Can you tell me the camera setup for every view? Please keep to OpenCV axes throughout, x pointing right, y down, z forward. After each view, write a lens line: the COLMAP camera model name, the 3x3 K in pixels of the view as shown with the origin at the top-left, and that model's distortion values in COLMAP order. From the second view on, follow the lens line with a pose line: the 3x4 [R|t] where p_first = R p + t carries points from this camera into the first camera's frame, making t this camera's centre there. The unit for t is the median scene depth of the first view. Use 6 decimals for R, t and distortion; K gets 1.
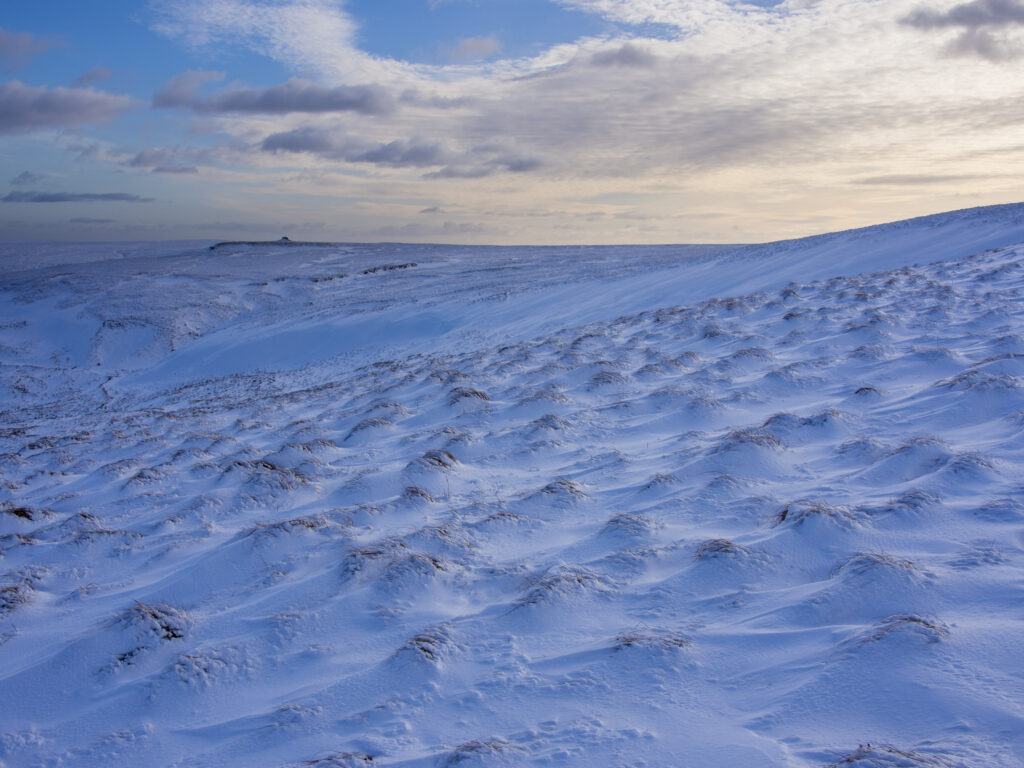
lens RADIAL K [[1084.4, 0, 516.4], [0, 1084.4, 384.0], [0, 0, 1]] dist [-0.021851, 0.000000]
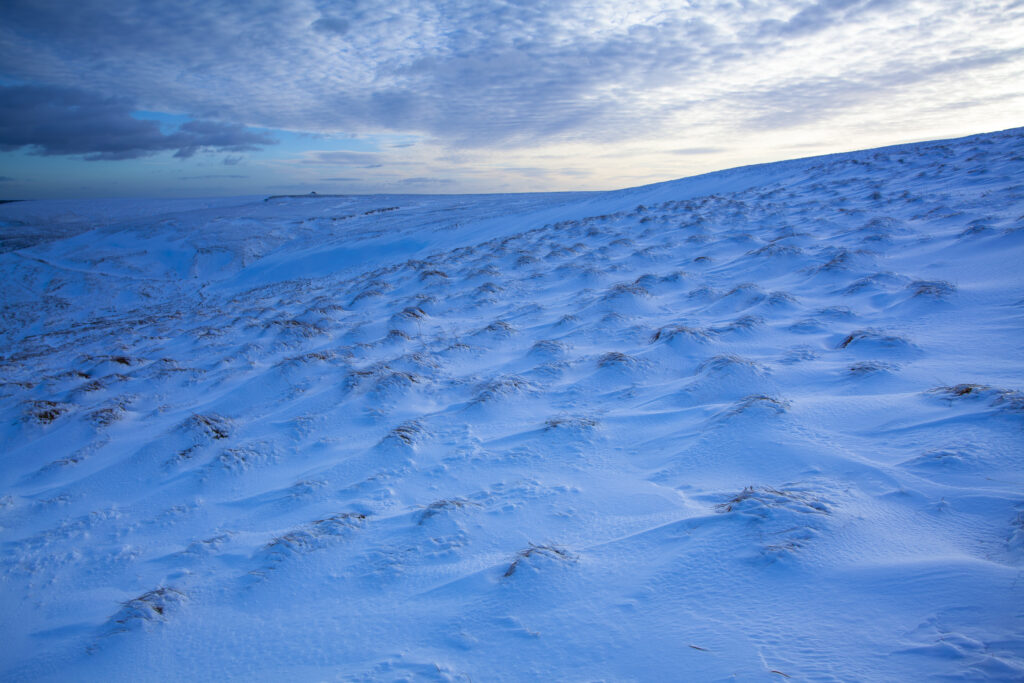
lens RADIAL K [[678.8, 0, 511.7], [0, 678.8, 341.9], [0, 0, 1]] dist [-0.050818, 0.015922]
pose [[0.997331, -0.032854, 0.065209, -0.001096], [0.026999, 0.995691, 0.088713, 0.036828], [-0.067843, -0.086716, 0.993920, 0.105606]]
